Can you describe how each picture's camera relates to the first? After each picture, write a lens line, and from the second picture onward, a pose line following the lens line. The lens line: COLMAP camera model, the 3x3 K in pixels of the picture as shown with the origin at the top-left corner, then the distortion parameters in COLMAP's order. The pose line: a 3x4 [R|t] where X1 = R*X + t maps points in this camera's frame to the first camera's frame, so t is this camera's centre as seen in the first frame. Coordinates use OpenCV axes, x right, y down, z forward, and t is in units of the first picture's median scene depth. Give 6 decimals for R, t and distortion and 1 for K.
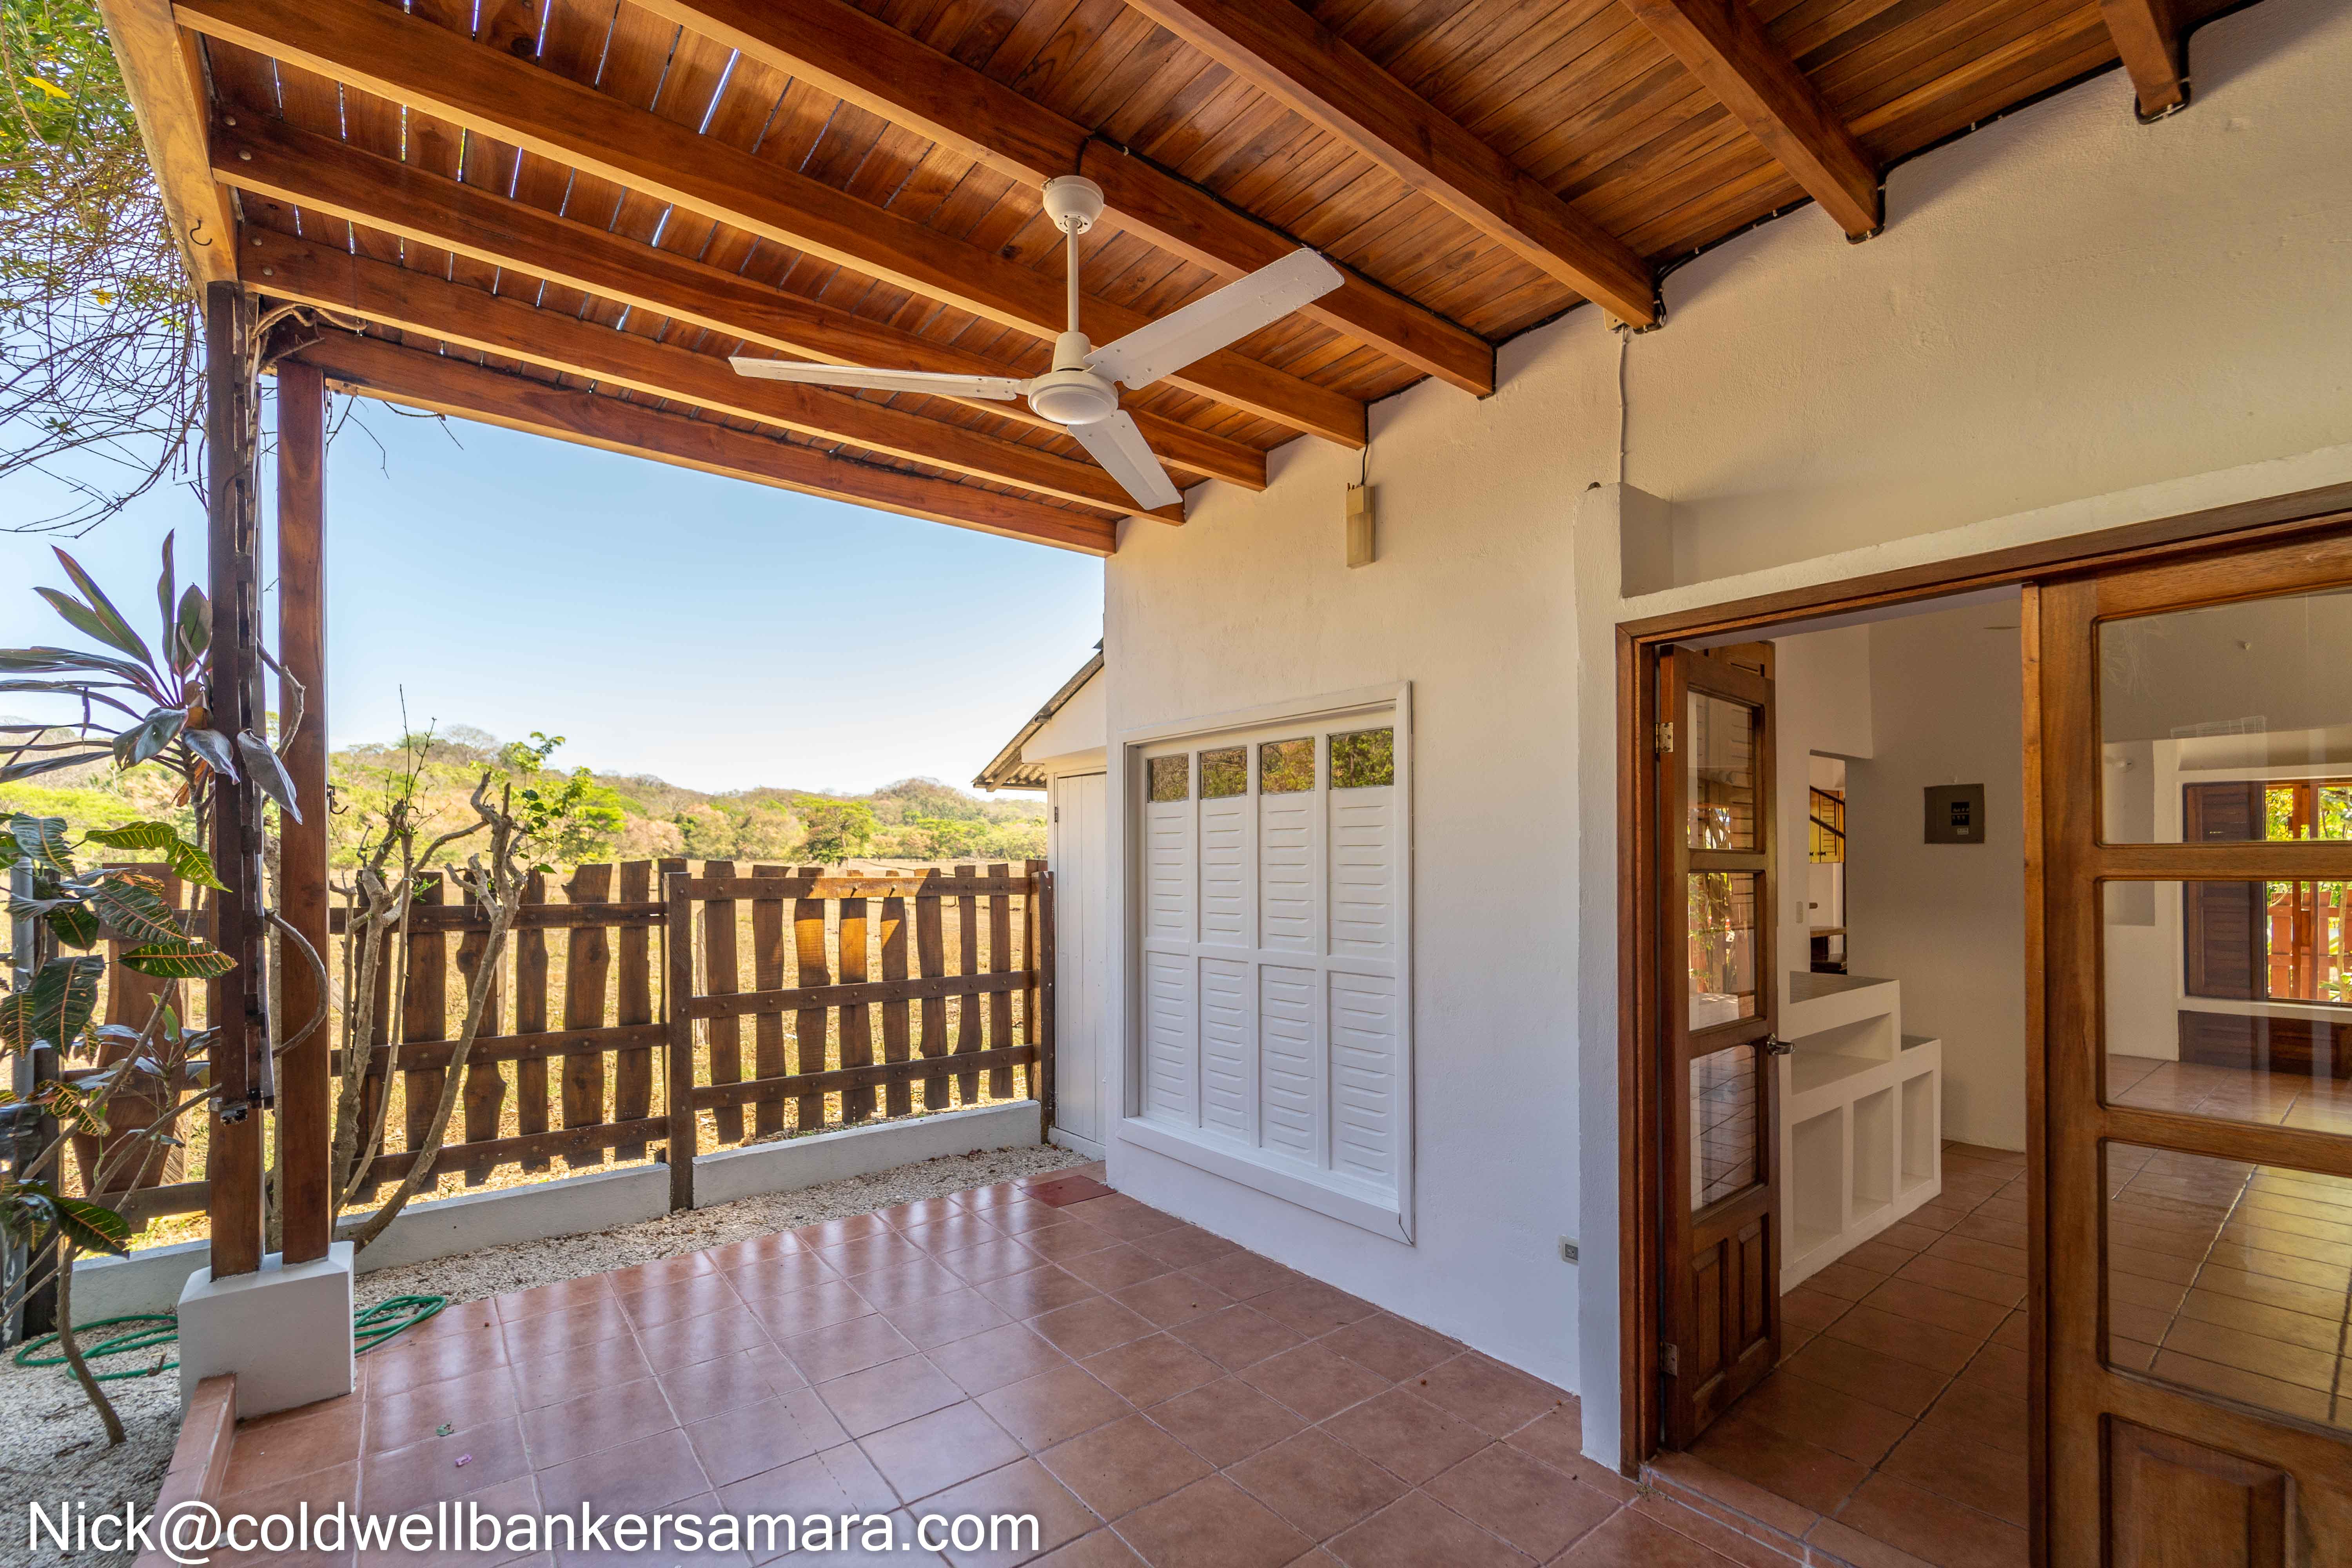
lens RADIAL K [[986.4, 0, 1167.3], [0, 986.4, 846.3], [0, 0, 1]] dist [0.001481, 0.000322]
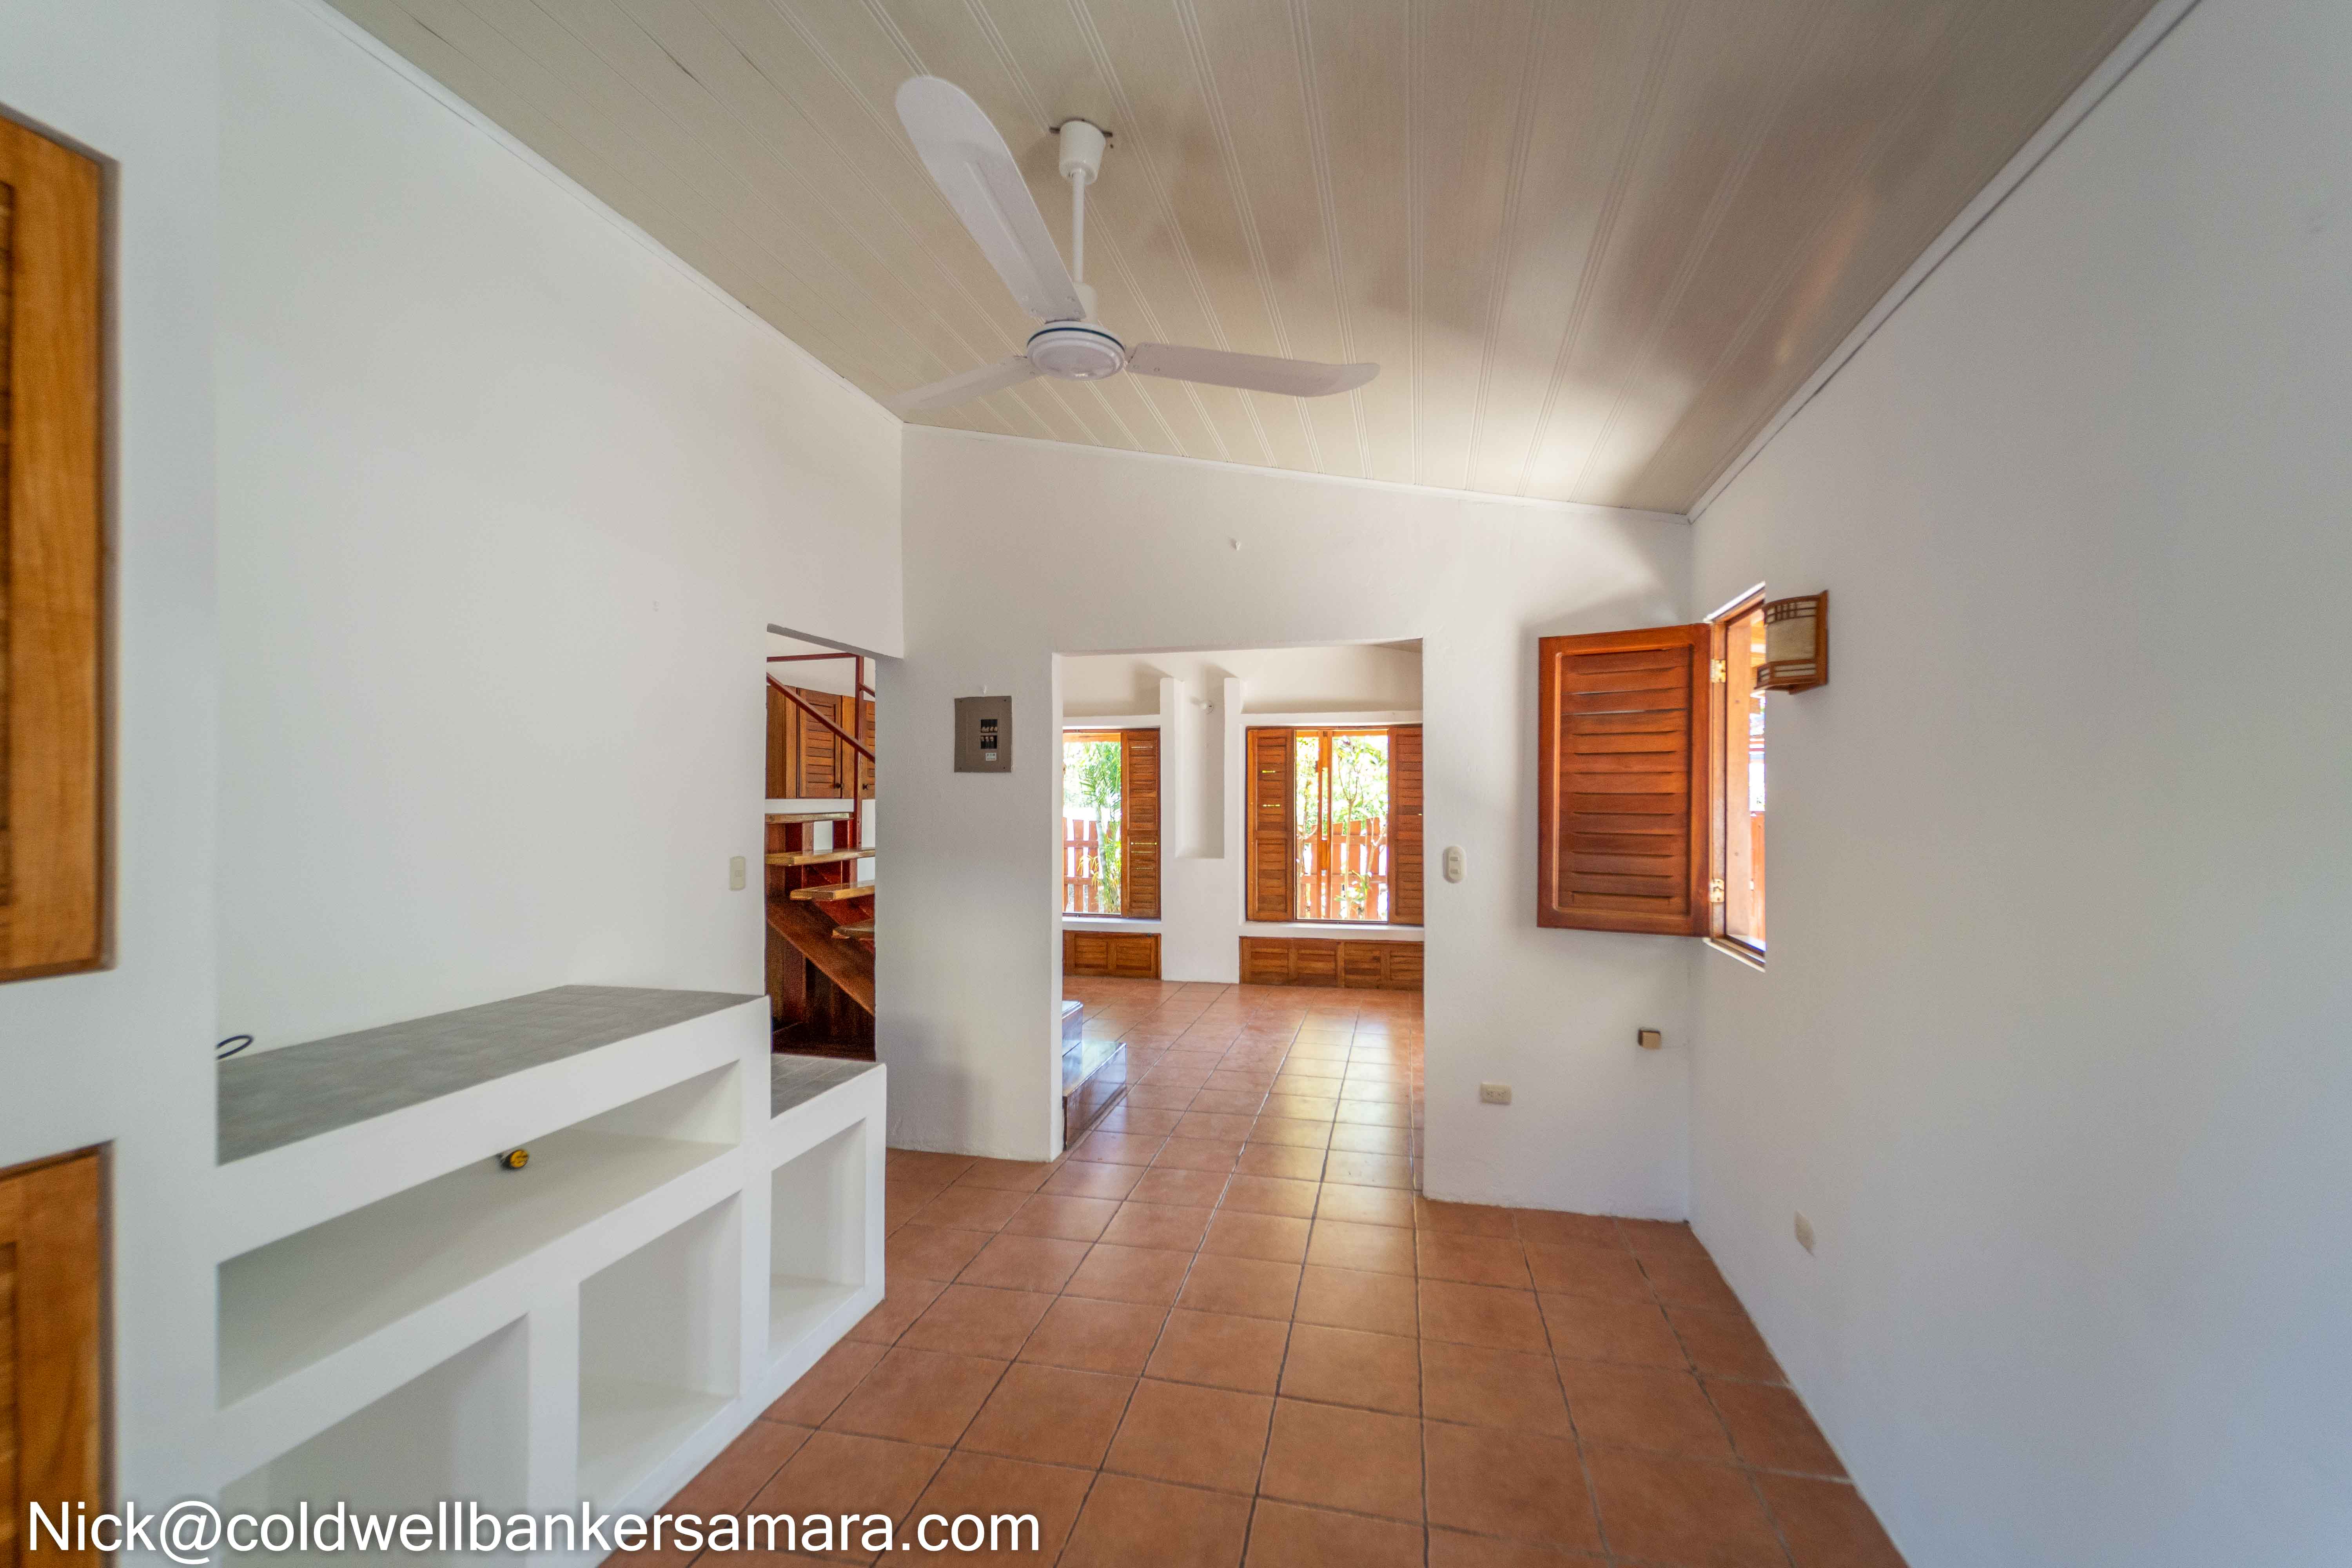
lens RADIAL K [[938.4, 0, 1172.4], [0, 938.4, 795.0], [0, 0, 1]] dist [0.001115, 0.000119]
pose [[0.788440, 0.002674, 0.615105, 0.375590], [-0.008133, 0.999948, 0.006077, 0.007425], [-0.615057, -0.009794, 0.788422, 0.267793]]
